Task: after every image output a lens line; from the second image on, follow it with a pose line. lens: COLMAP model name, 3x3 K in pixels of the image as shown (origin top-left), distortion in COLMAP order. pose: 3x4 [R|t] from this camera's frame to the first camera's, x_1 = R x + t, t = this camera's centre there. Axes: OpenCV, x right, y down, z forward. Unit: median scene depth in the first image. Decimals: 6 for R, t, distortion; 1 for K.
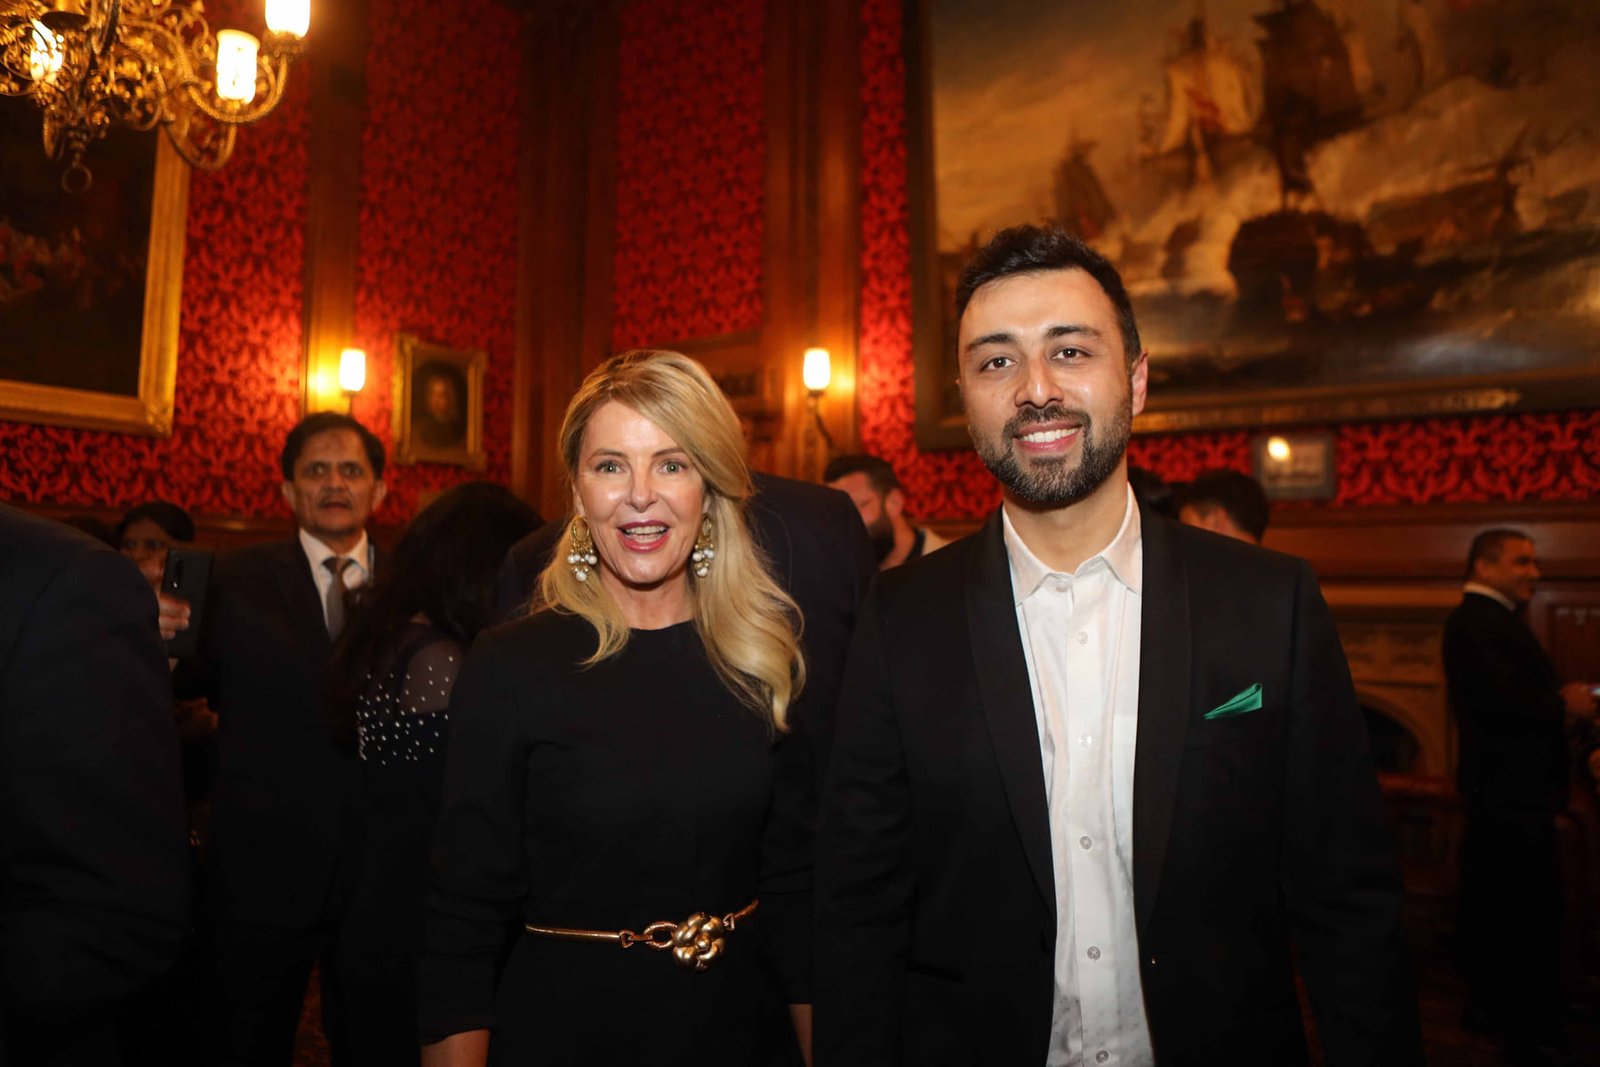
lens RADIAL K [[1076.9, 0, 800.0], [0, 1076.9, 533.5], [0, 0, 1]] dist [-0.094844, 0.061706]
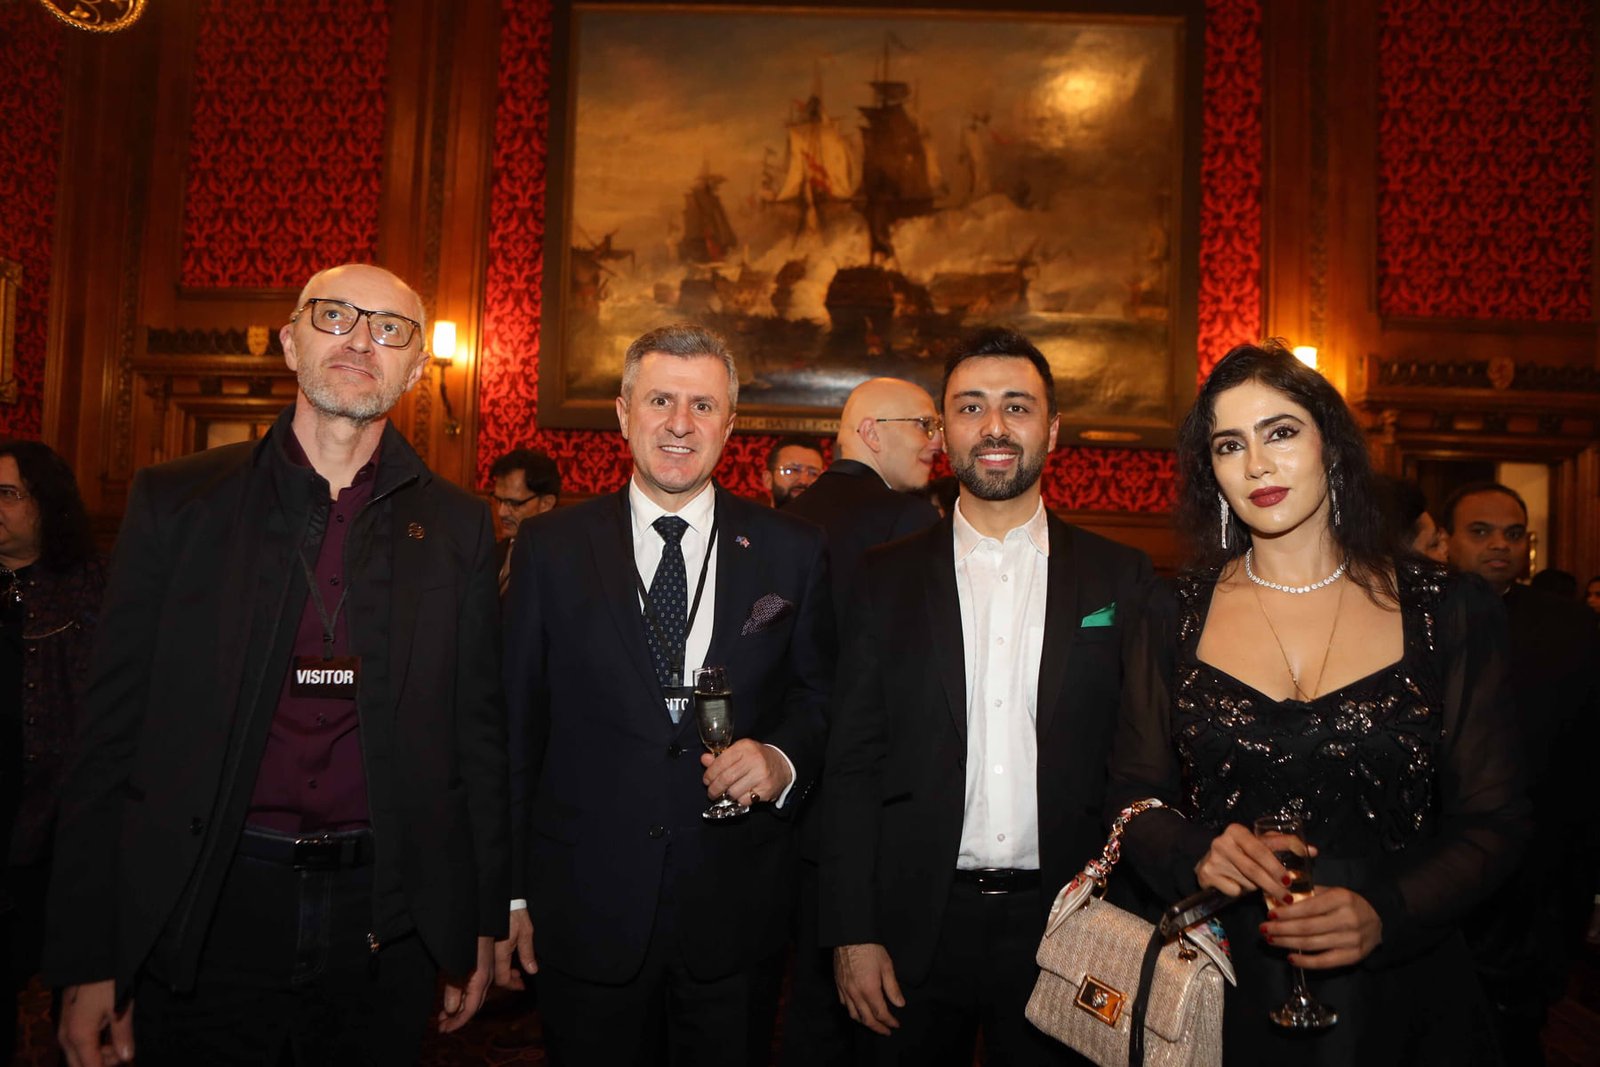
lens RADIAL K [[1090.9, 0, 800.0], [0, 1090.9, 533.5], [0, 0, 1]] dist [-0.102375, 0.067364]
pose [[0.856137, 0.043673, 0.514900, -0.247827], [-0.054820, 0.998475, 0.006462, 0.008661], [-0.513832, -0.033760, 0.857226, -0.075950]]
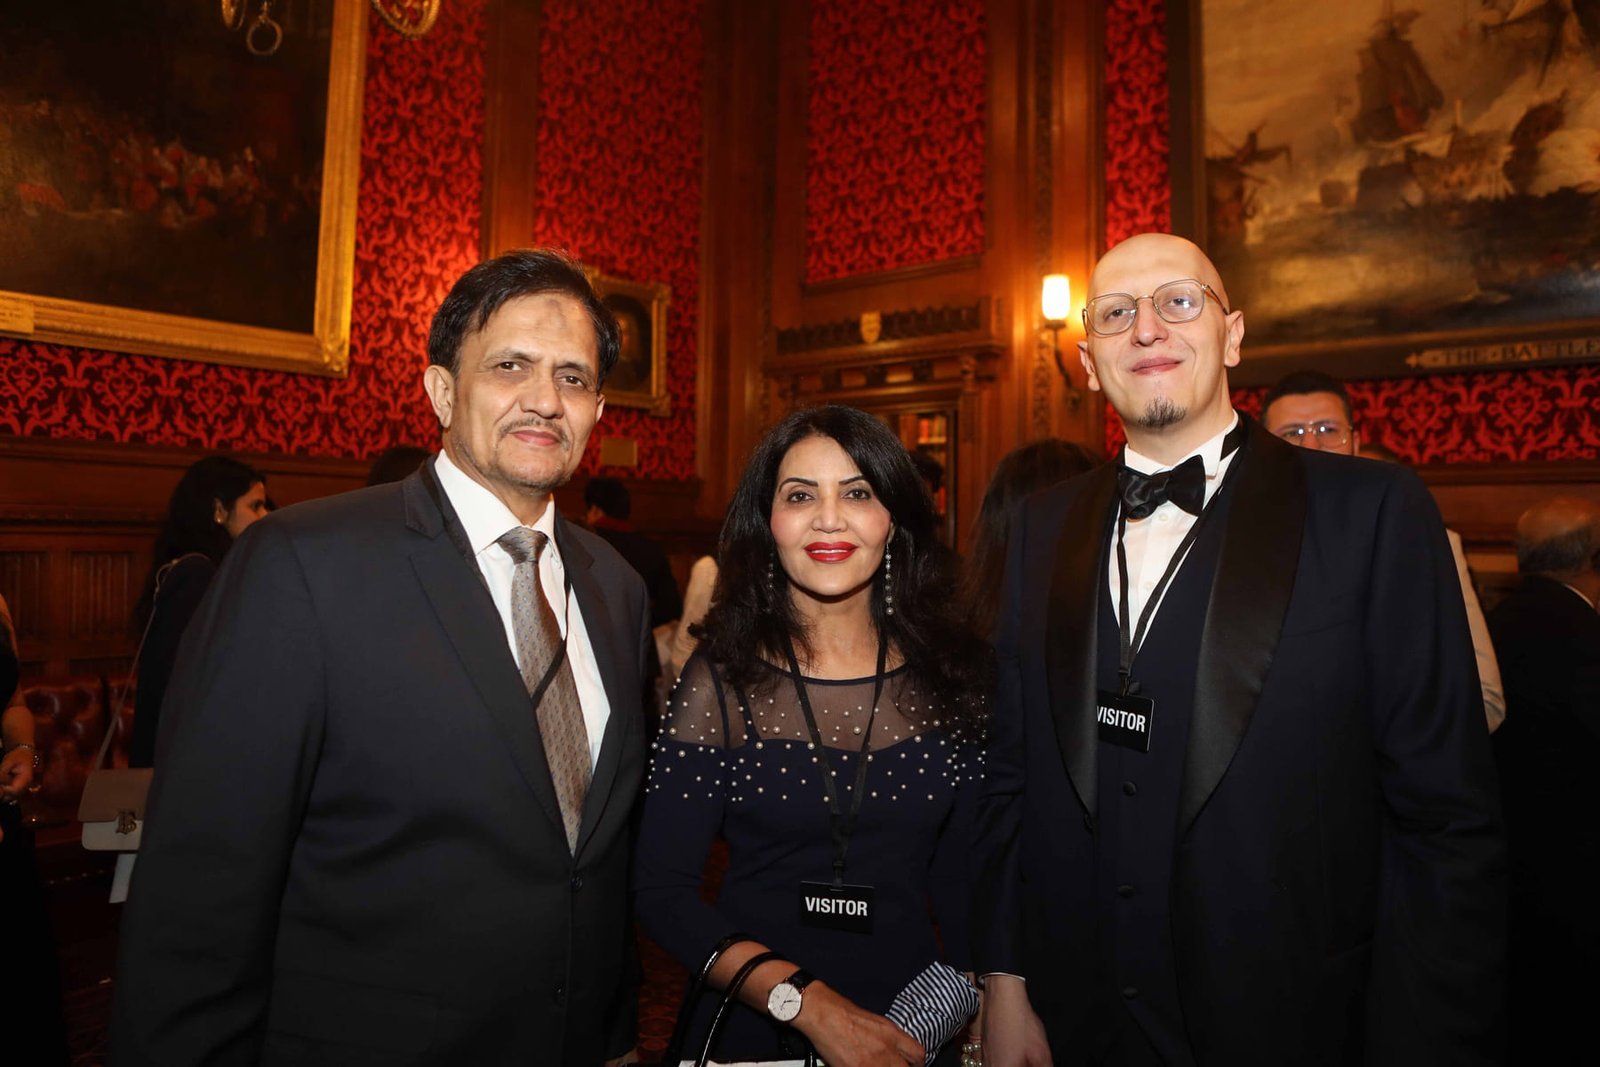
lens RADIAL K [[1076.9, 0, 800.0], [0, 1076.9, 533.5], [0, 0, 1]] dist [-0.094844, 0.061706]
pose [[0.993151, 0.009872, -0.116423, -0.101258], [-0.004692, 0.998990, 0.044684, 0.000742], [0.116747, -0.043831, 0.992194, 0.126319]]
